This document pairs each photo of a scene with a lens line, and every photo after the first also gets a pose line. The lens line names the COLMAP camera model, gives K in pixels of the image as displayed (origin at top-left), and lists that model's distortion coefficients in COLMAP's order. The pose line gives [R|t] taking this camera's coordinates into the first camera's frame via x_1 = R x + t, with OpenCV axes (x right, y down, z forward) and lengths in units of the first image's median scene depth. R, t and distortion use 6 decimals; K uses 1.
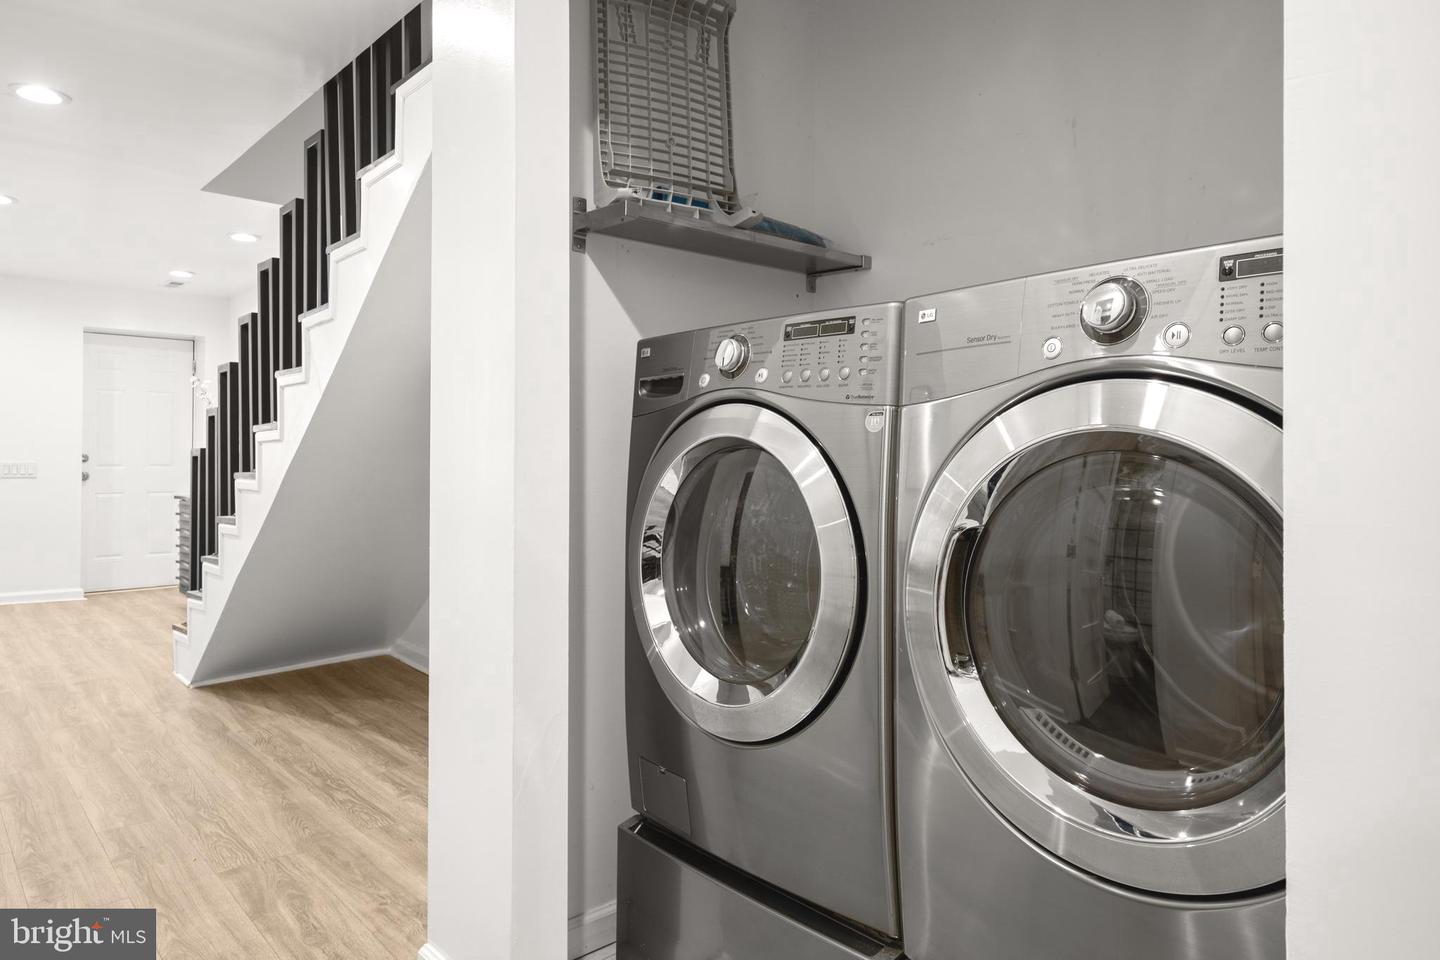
lens RADIAL K [[908.1, 0, 721.5], [0, 908.1, 452.1], [0, 0, 1]] dist [0.000209, 0.000895]
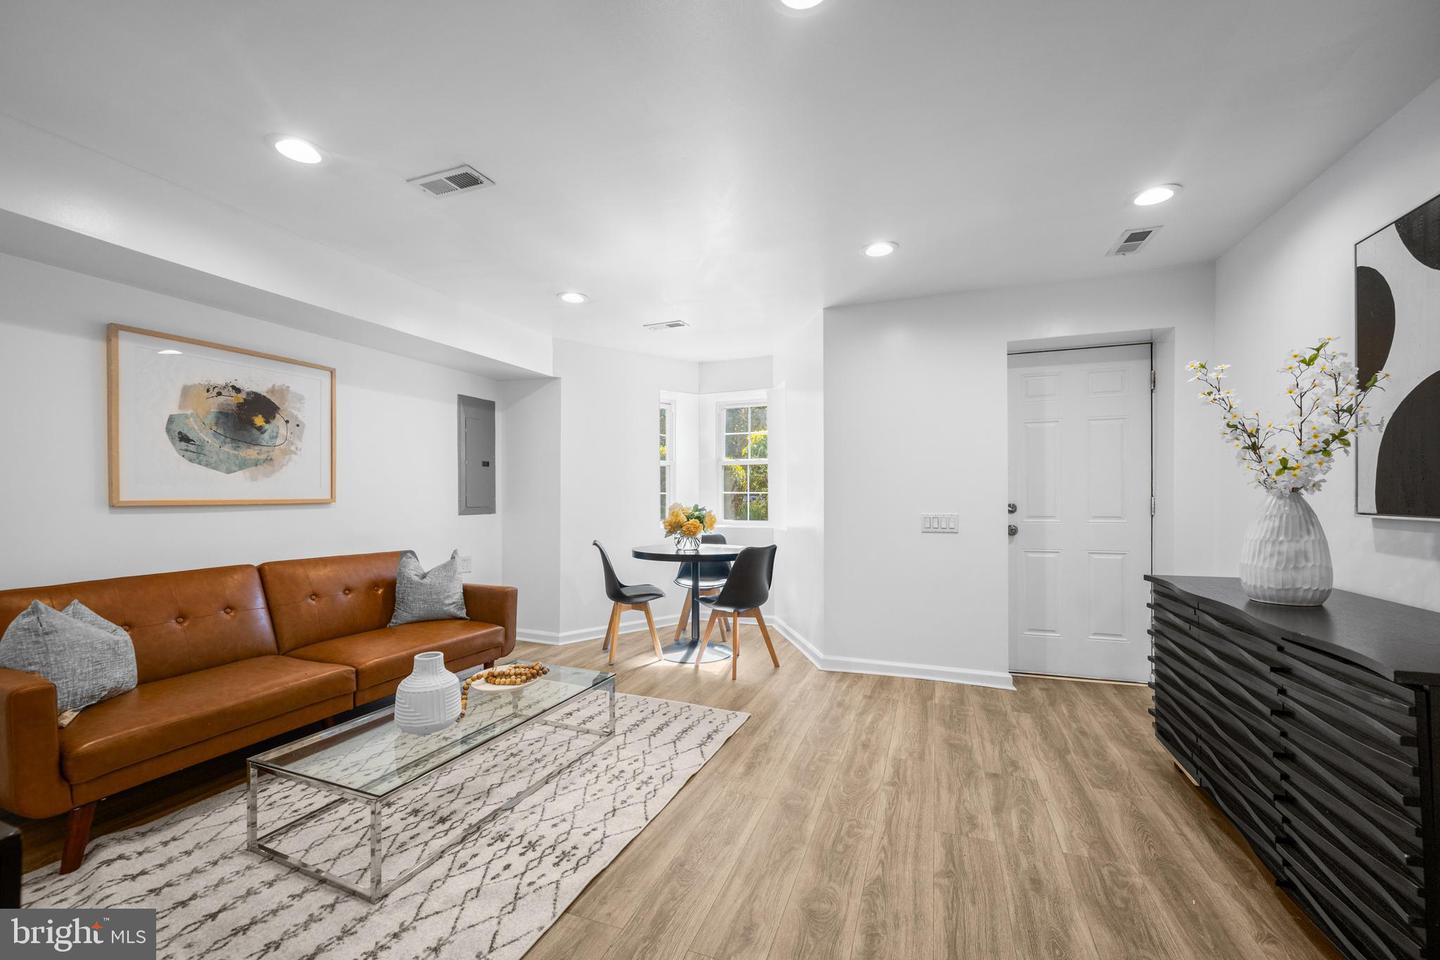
lens RADIAL K [[582.0, 0, 714.6], [0, 582.0, 491.0], [0, 0, 1]] dist [-0.001124, -0.000150]
pose [[0.451502, -0.012695, -0.892180, -0.441296], [0.011611, 0.999898, -0.008352, -0.009340], [0.892195, -0.006588, 0.451603, 0.653624]]
